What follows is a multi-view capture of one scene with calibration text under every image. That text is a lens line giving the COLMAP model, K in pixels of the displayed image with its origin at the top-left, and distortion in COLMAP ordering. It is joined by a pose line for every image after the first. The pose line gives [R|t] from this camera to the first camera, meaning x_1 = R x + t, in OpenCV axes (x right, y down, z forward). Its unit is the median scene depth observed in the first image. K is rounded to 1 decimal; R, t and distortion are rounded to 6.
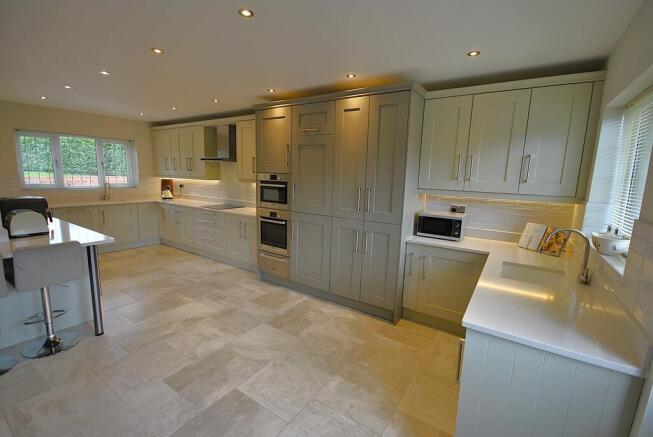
lens RADIAL K [[286.0, 0, 329.3], [0, 286.0, 220.4], [0, 0, 1]] dist [0.012967, -0.014358]
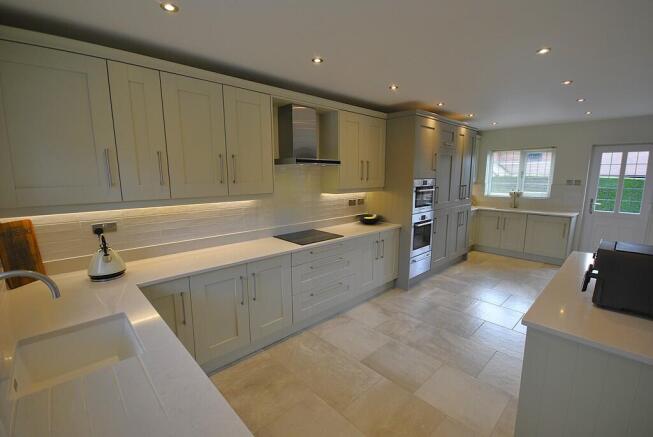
lens RADIAL K [[286.0, 0, 329.3], [0, 286.0, 220.4], [0, 0, 1]] dist [0.012967, -0.014358]
pose [[0.223110, -0.188706, 0.956353, -1.538371], [0.165431, 0.974182, 0.153630, -0.275895], [-0.960653, 0.123934, 0.248567, 1.278440]]
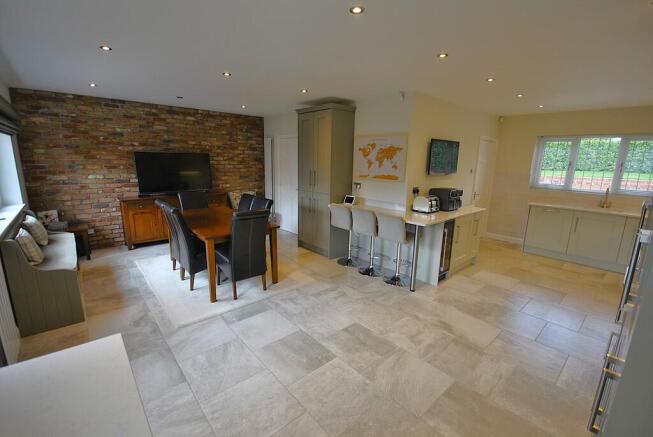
lens RADIAL K [[286.0, 0, 329.3], [0, 286.0, 220.4], [0, 0, 1]] dist [0.012967, -0.014358]
pose [[-0.254821, 0.167366, -0.952394, 0.448880], [-0.183642, 0.958608, 0.217593, -0.121134], [0.949390, 0.230347, -0.213538, 0.712332]]
